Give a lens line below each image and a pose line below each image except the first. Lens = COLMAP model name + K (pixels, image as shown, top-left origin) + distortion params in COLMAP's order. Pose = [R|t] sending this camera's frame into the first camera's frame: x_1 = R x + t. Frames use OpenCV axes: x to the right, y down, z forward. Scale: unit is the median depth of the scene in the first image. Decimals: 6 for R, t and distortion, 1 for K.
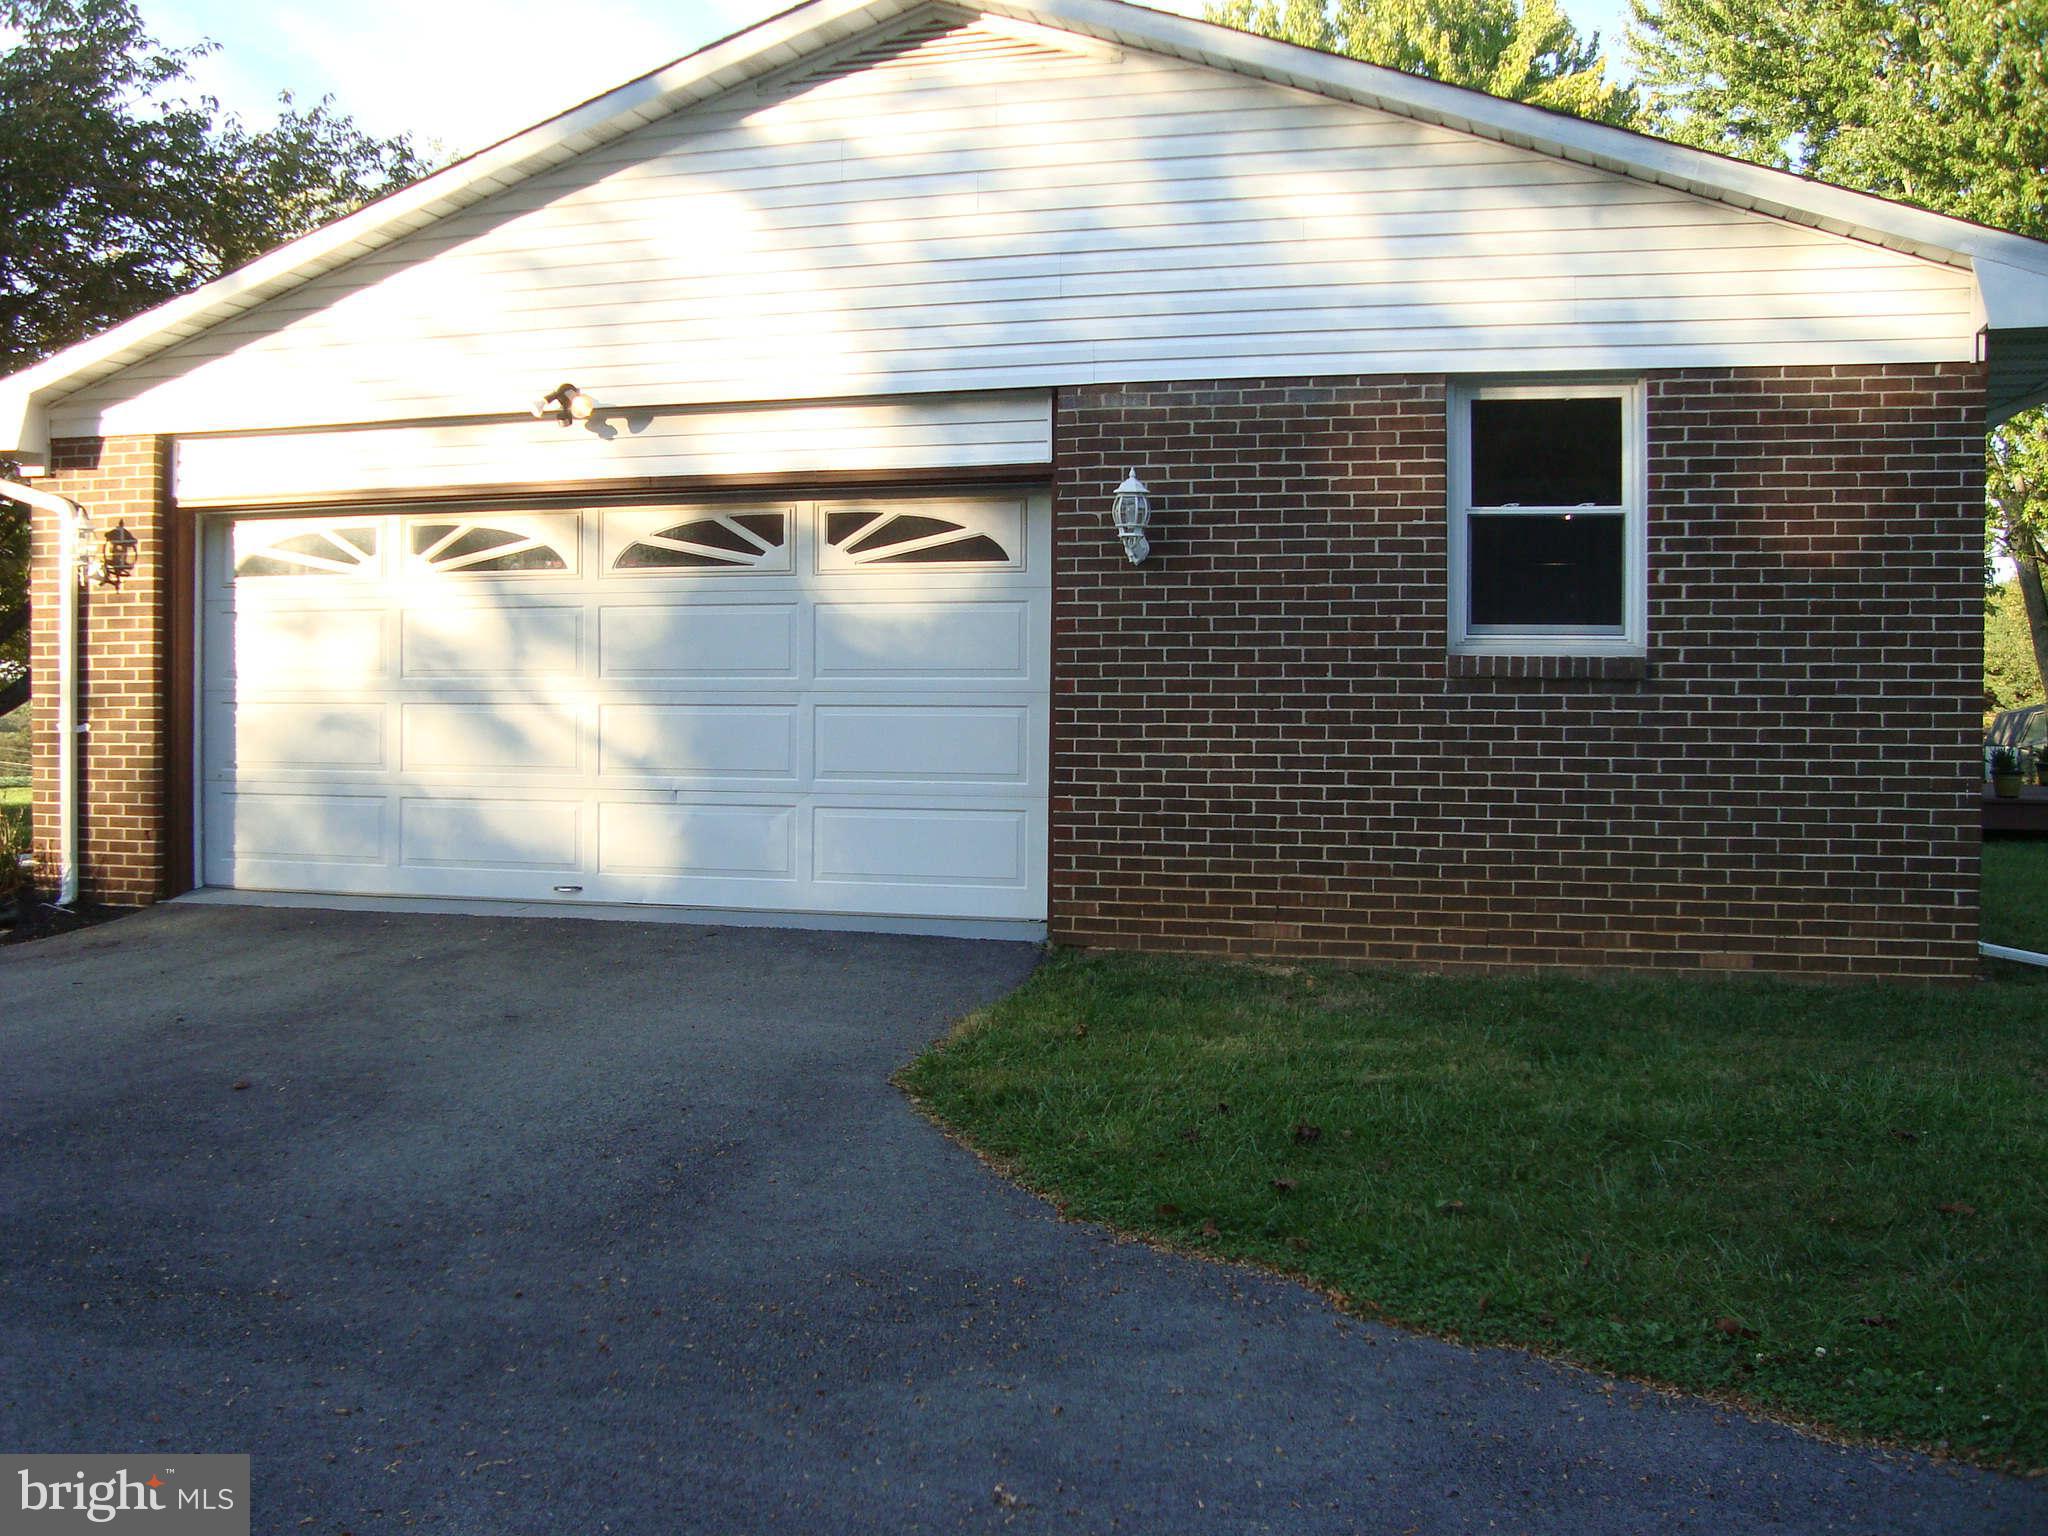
lens RADIAL K [[2018.9, 0, 1024.0], [0, 2018.9, 768.0], [0, 0, 1]] dist [-0.243862, 0.250508]
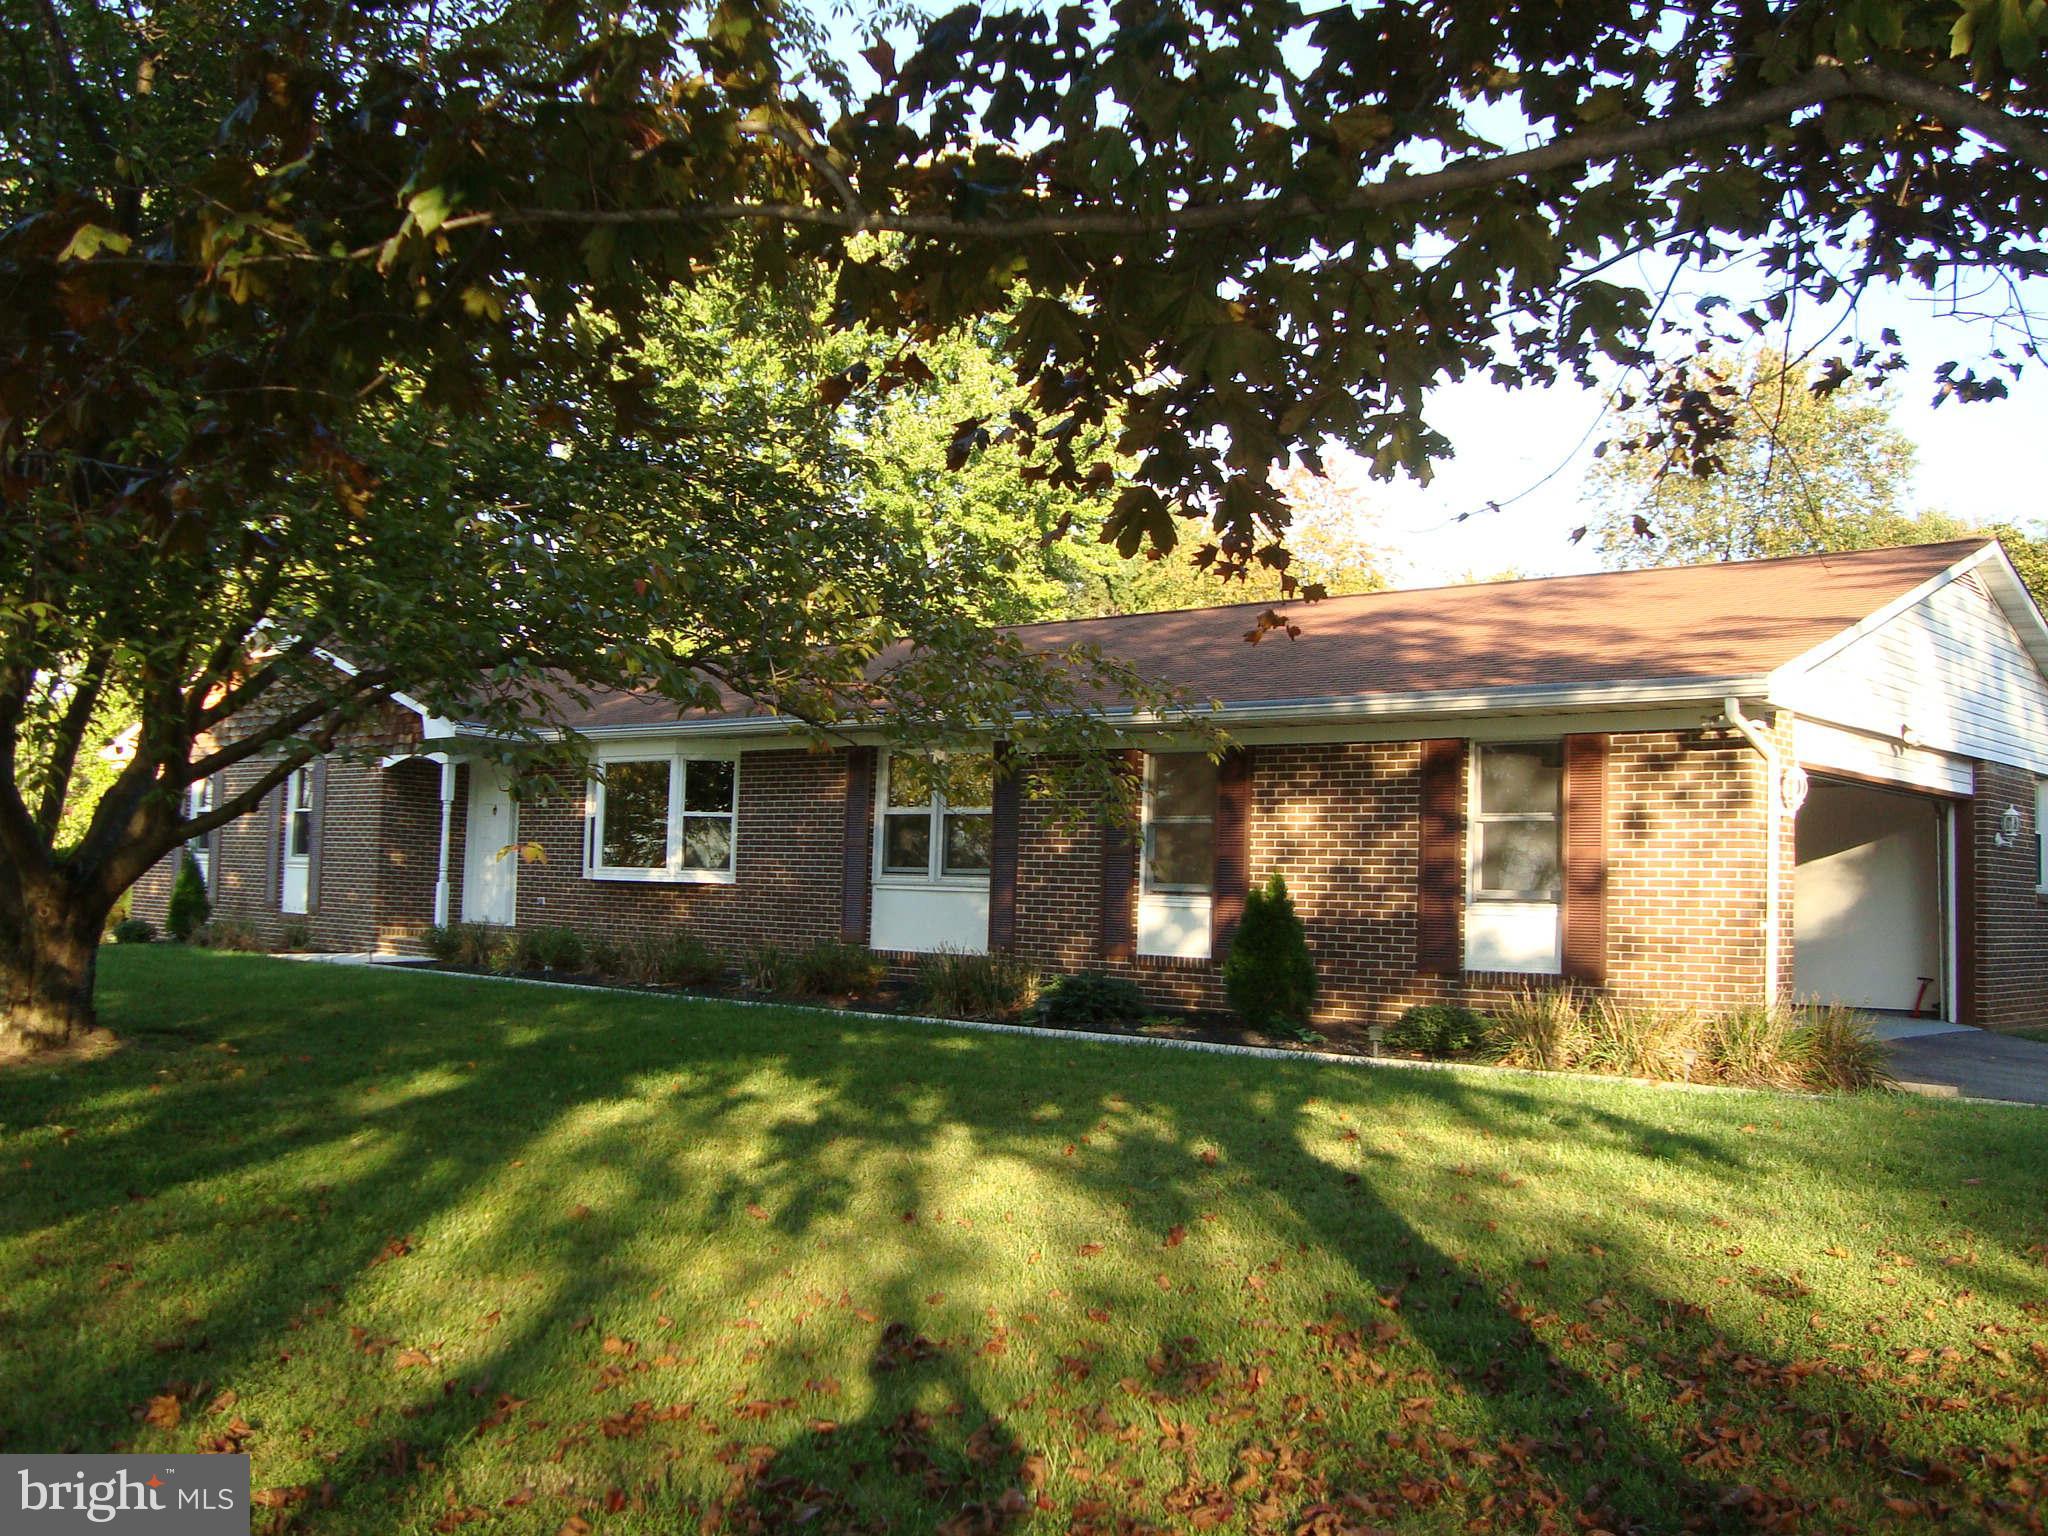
lens RADIAL K [[2018.9, 0, 1024.0], [0, 2018.9, 768.0], [0, 0, 1]] dist [-0.243862, 0.250508]
pose [[0.464134, 0.064957, 0.883380, -2.048888], [-0.007277, 0.997553, -0.069529, -0.033767], [-0.885735, 0.025843, 0.463471, 0.890964]]
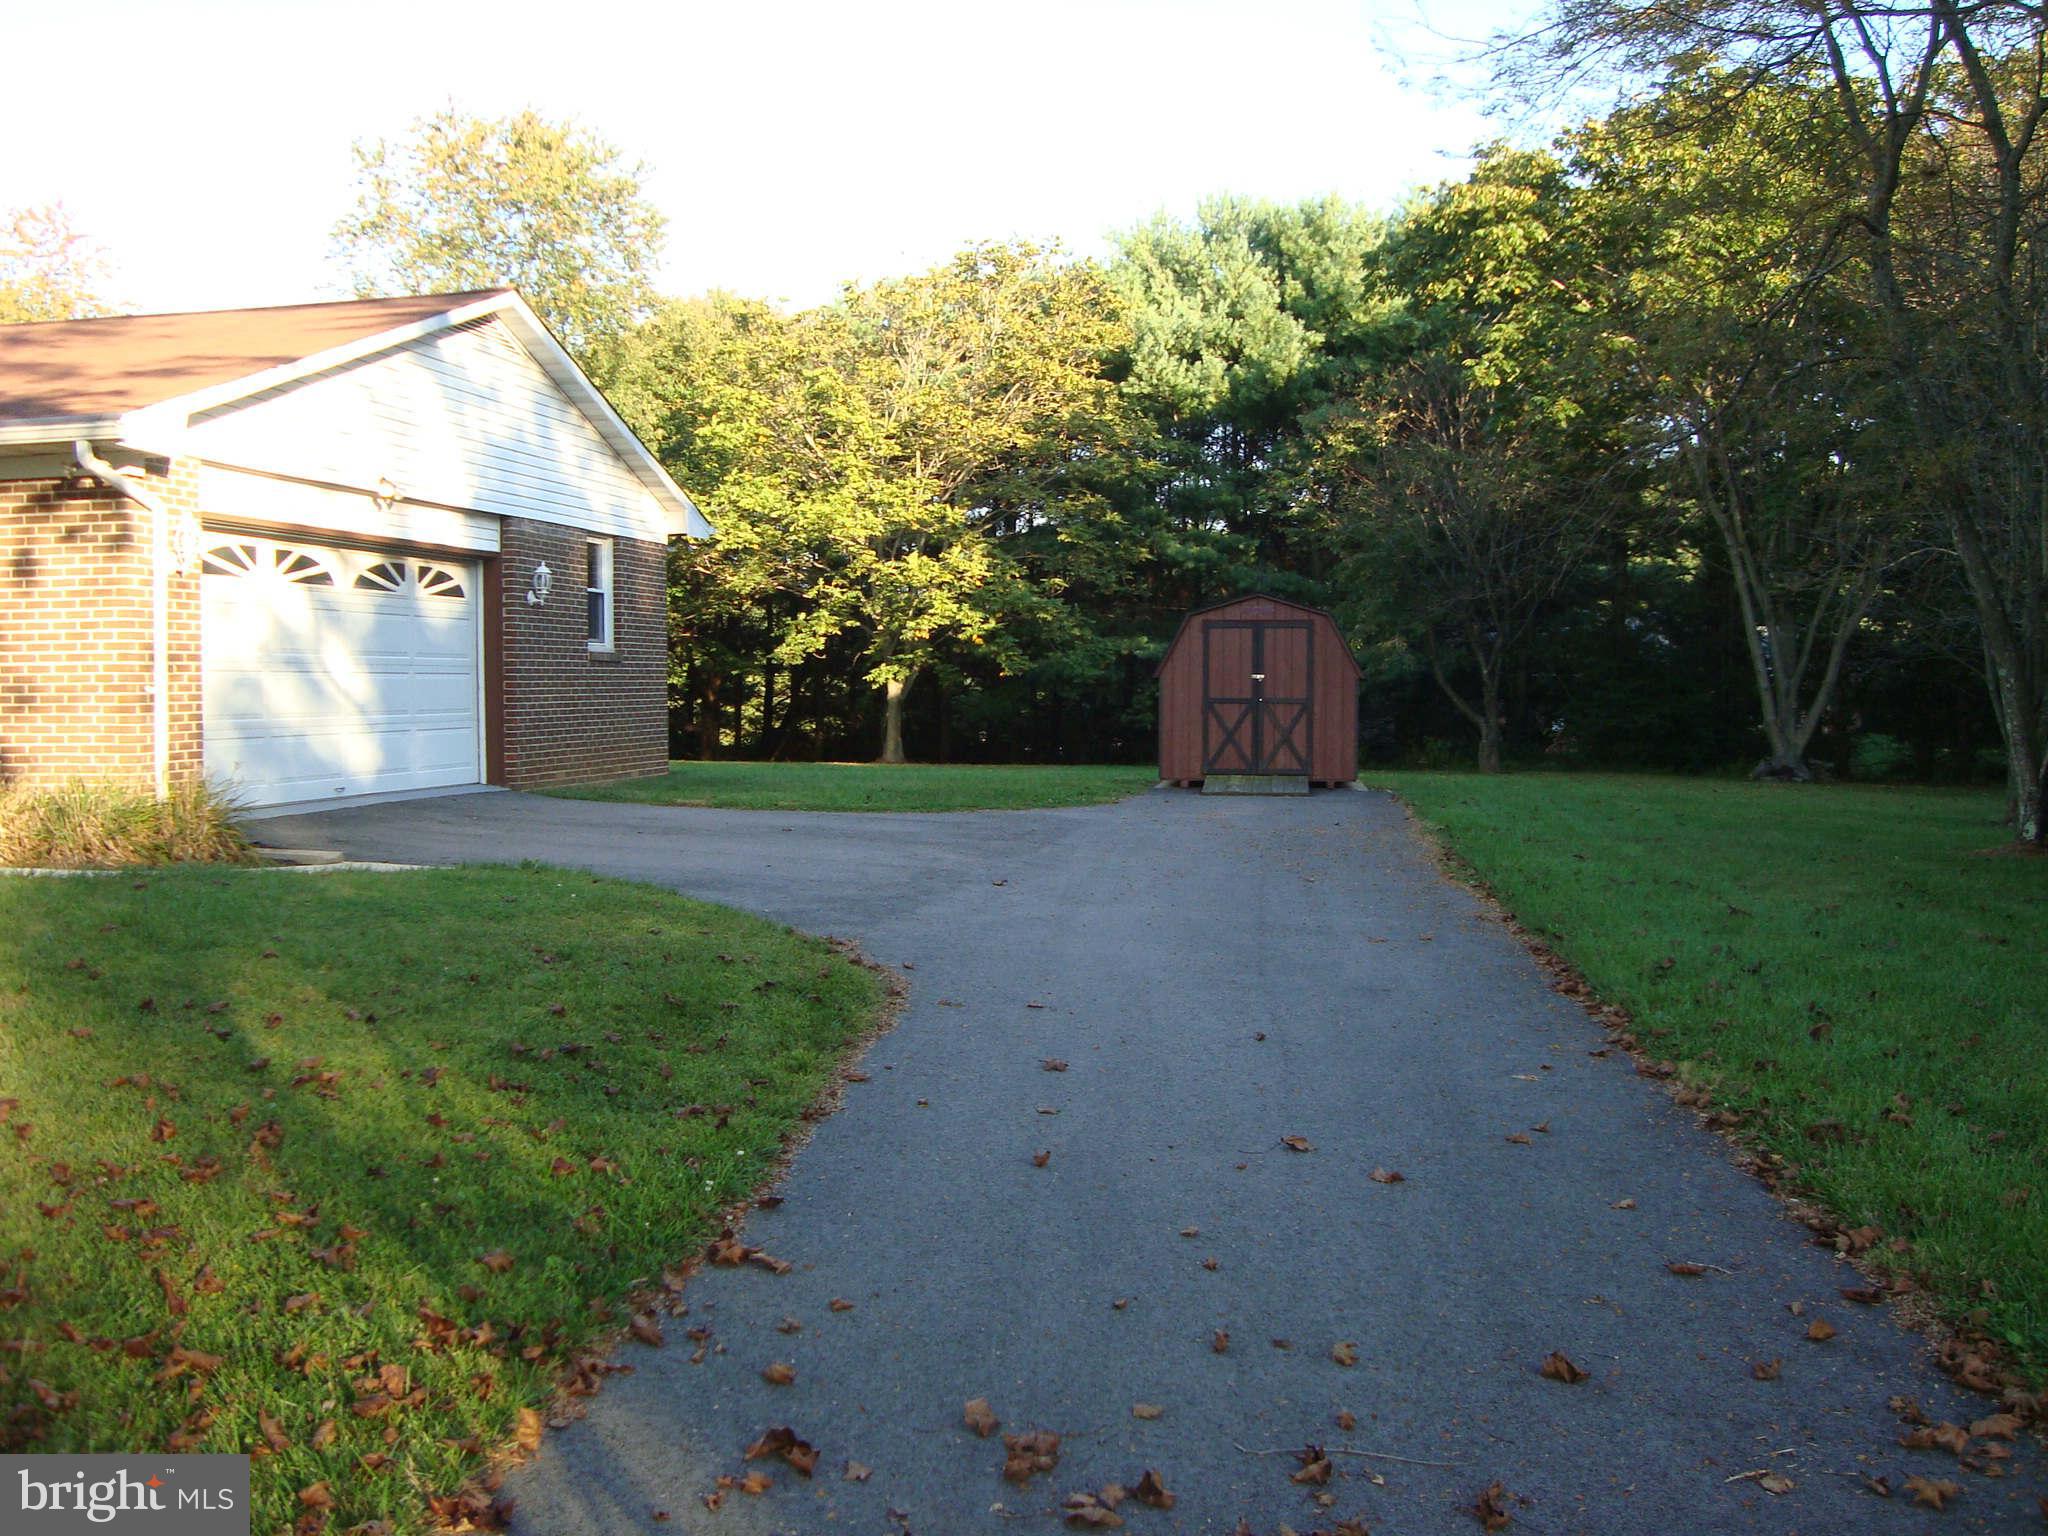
lens RADIAL K [[2018.9, 0, 1024.0], [0, 2018.9, 768.0], [0, 0, 1]] dist [-0.243862, 0.250508]
pose [[-0.084940, -0.048024, 0.995228, -1.897360], [0.019844, 0.998558, 0.049878, -0.023860], [-0.996188, 0.023986, -0.083864, 0.614159]]
